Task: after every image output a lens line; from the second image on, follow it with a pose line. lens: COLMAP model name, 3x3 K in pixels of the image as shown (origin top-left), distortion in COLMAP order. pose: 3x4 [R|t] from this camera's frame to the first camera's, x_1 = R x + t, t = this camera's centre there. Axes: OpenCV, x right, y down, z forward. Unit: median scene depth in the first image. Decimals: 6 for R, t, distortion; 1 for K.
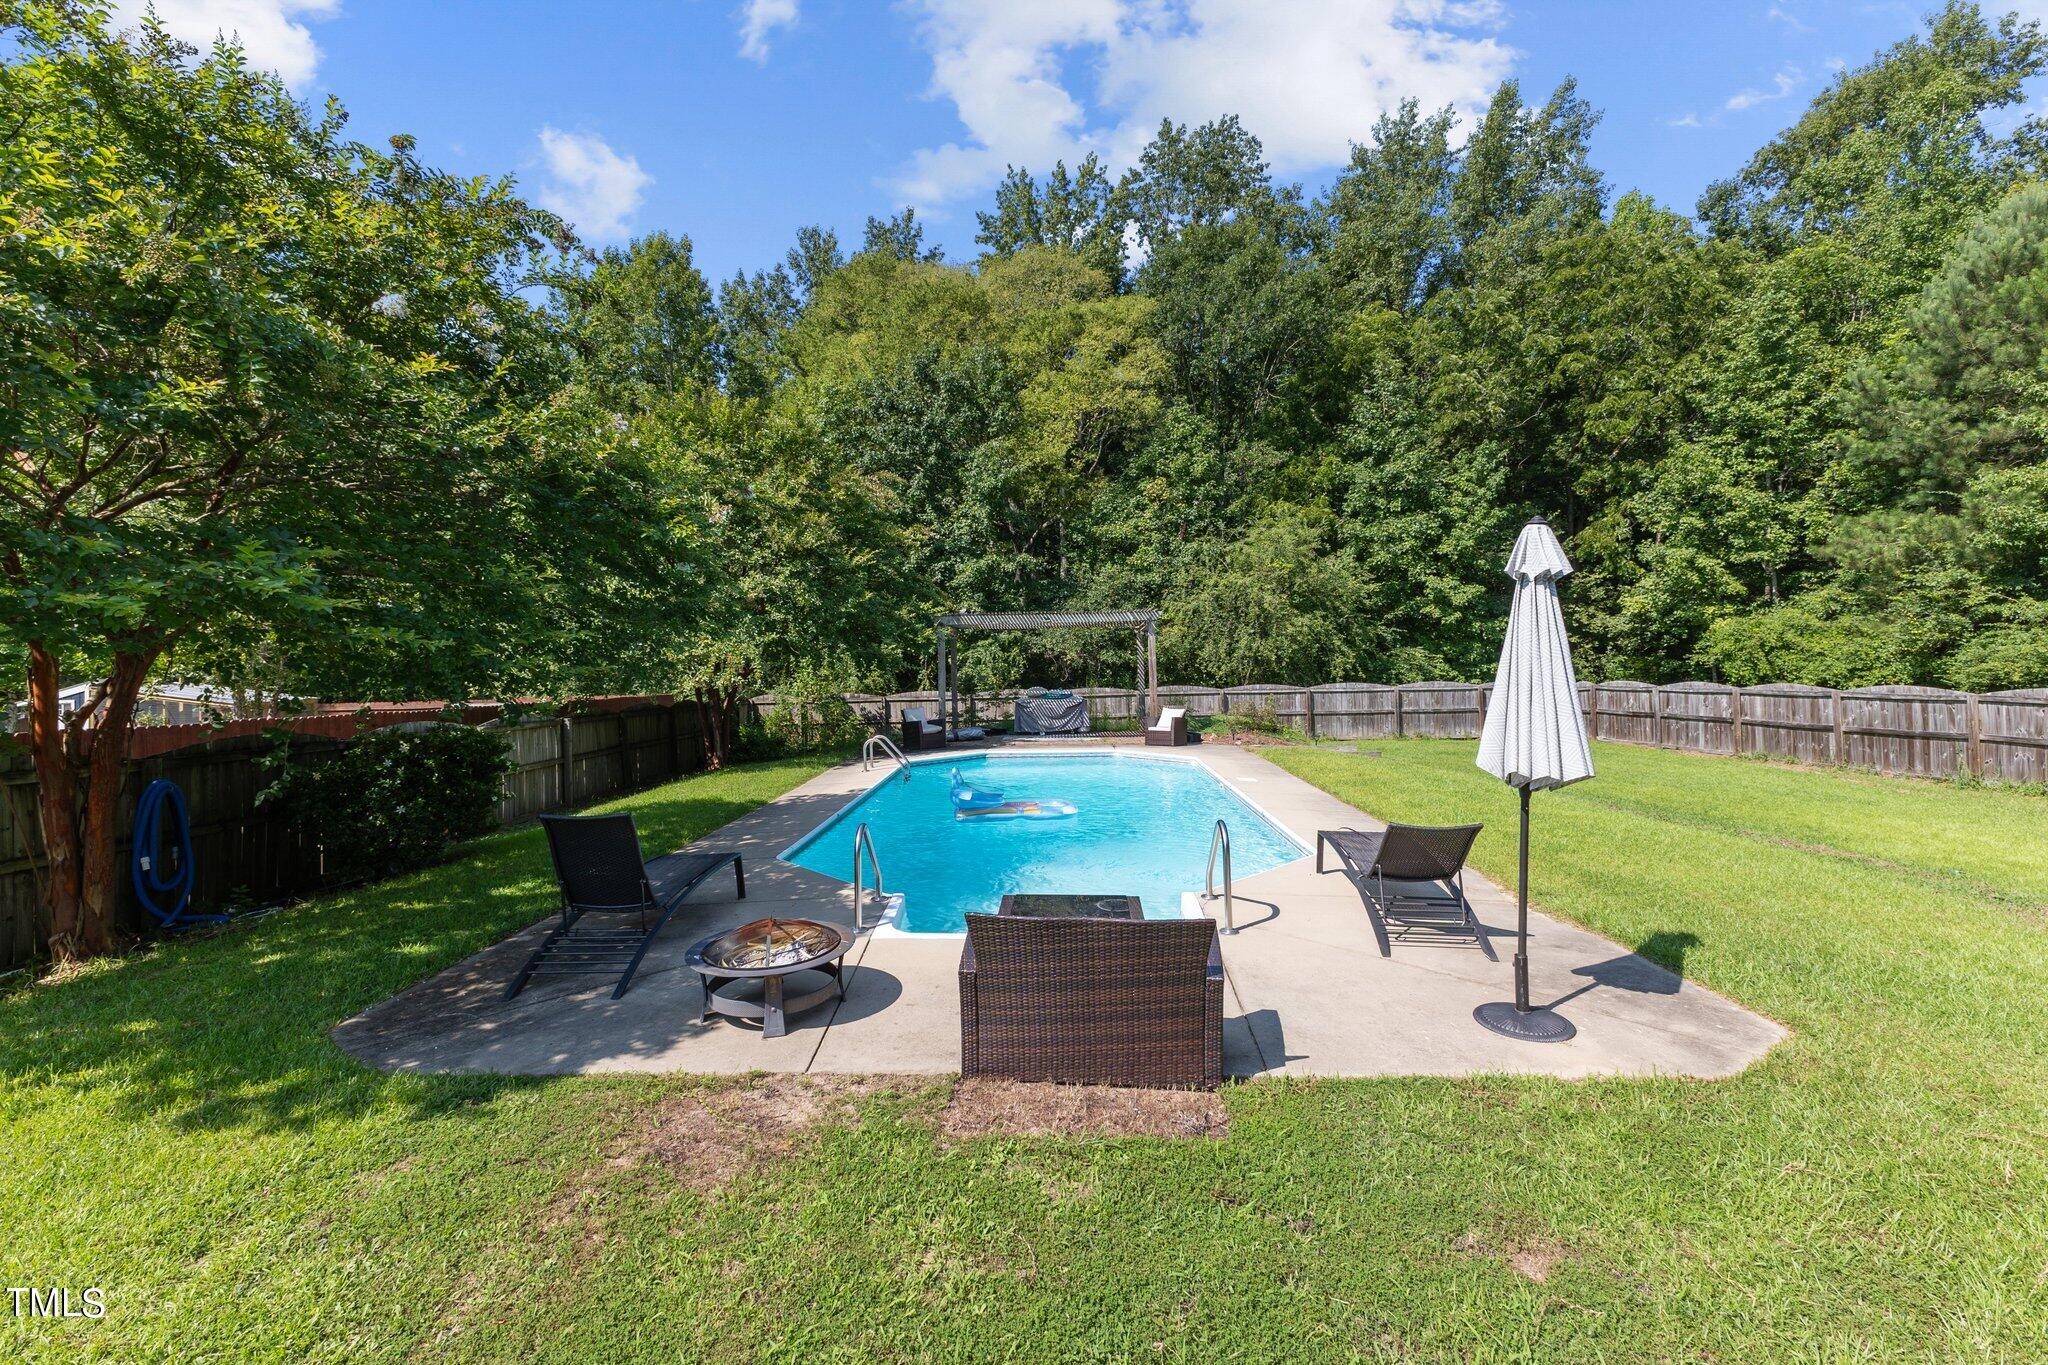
lens RADIAL K [[891.5, 0, 1026.5], [0, 891.5, 634.1], [0, 0, 1]] dist [-0.000352, 0.000184]
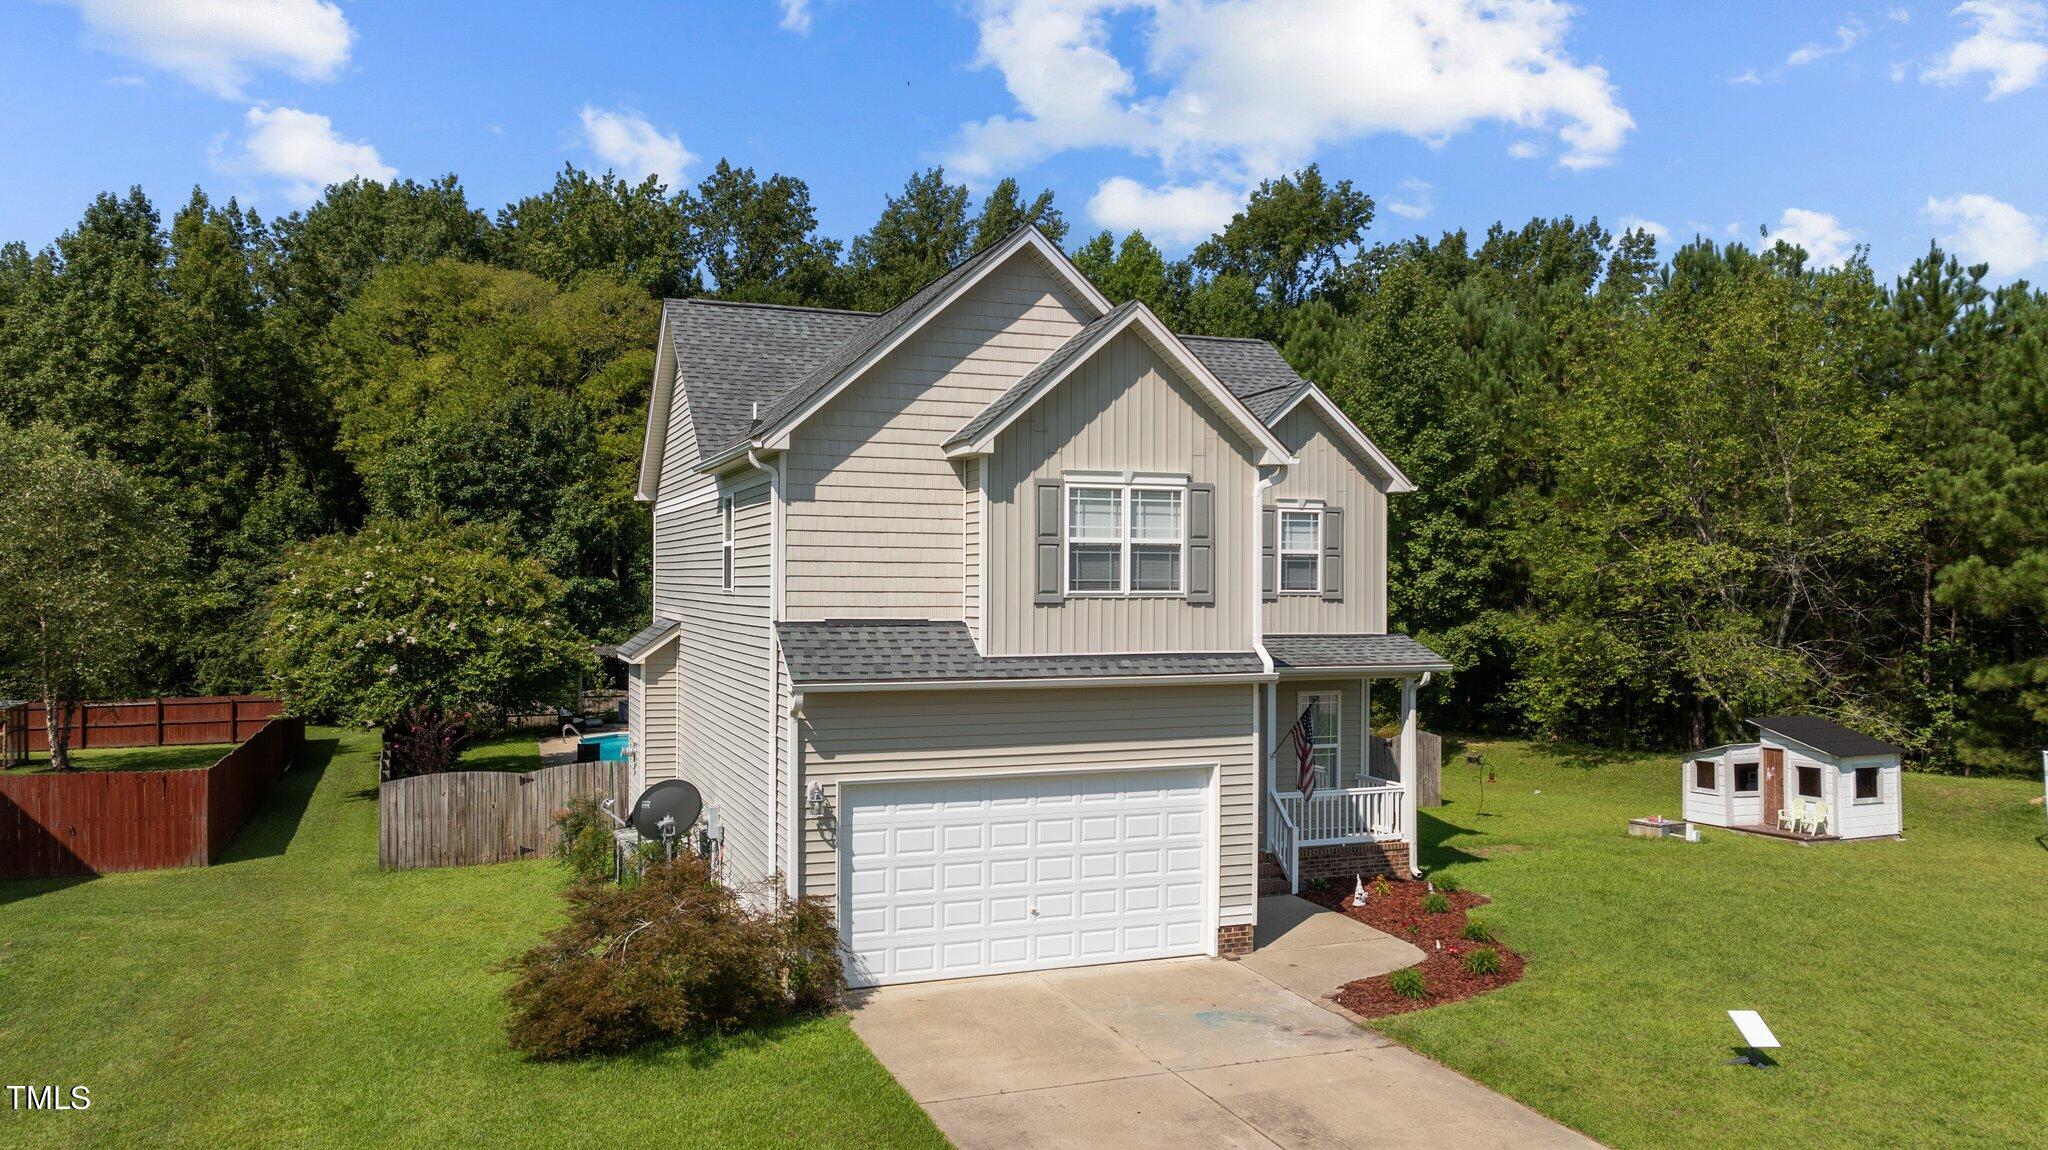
lens RADIAL K [[1468.2, 0, 1017.6], [0, 1468.2, 591.1], [0, 0, 1]] dist [-0.015231, 0.003048]
pose [[0.930904, 0.015180, 0.364948, -0.207867], [-0.025866, 0.999367, 0.024411, -0.134002], [-0.364346, -0.032165, 0.930708, -1.088002]]
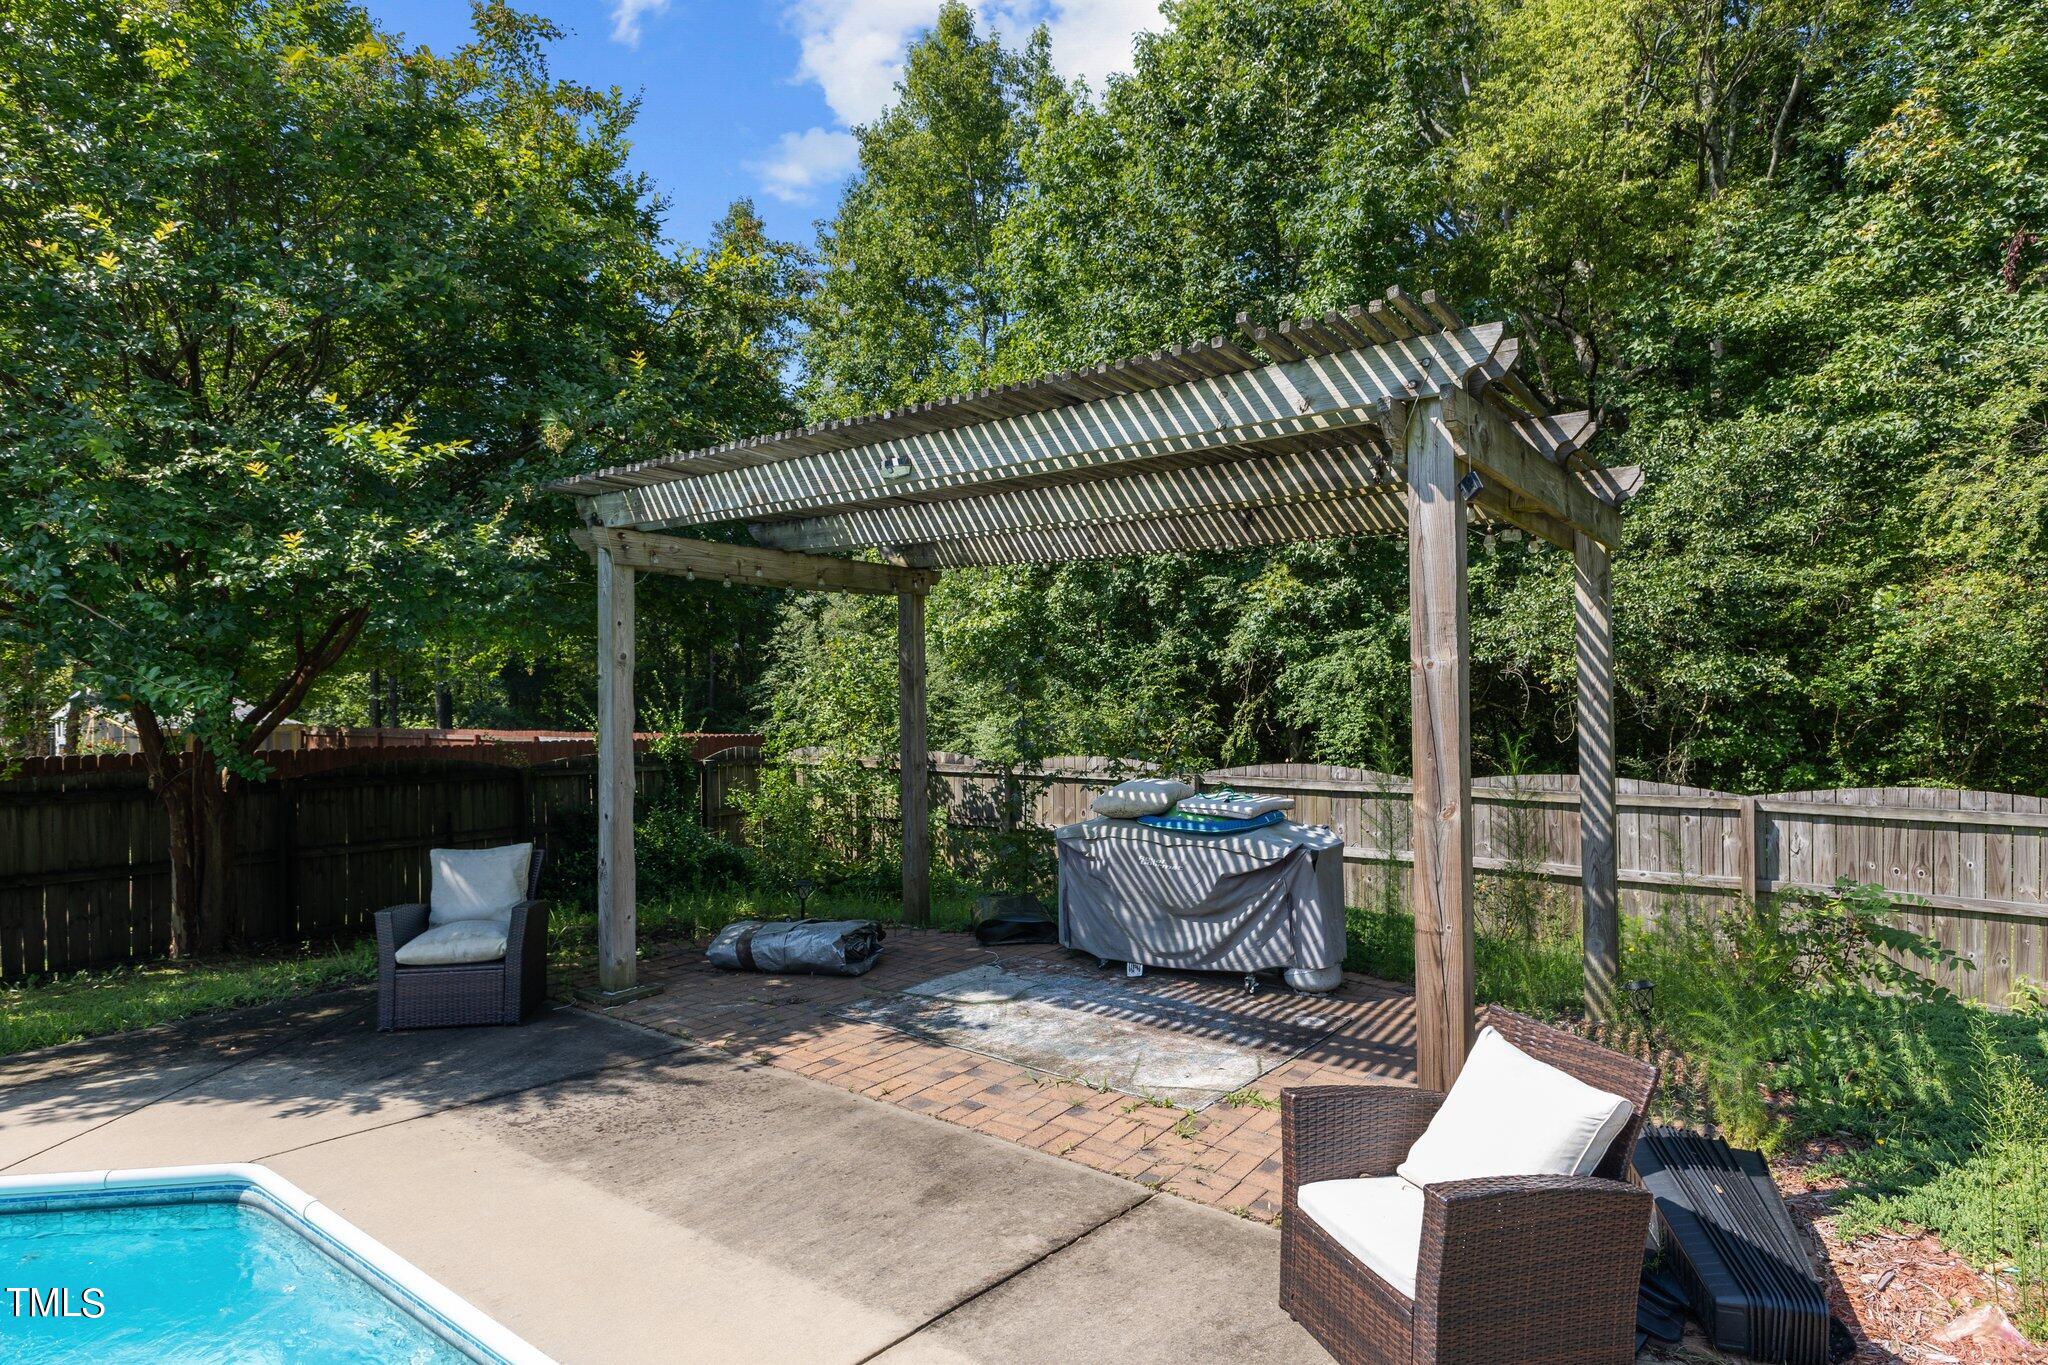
lens RADIAL K [[1136.6, 0, 1022.1], [0, 1136.6, 647.8], [0, 0, 1]] dist [-0.000085, -0.000069]
pose [[0.823507, 0.000831, -0.567305, 0.117407], [-0.001298, 0.999999, -0.000419, 0.015176], [0.567304, 0.001082, 0.823507, 0.493082]]
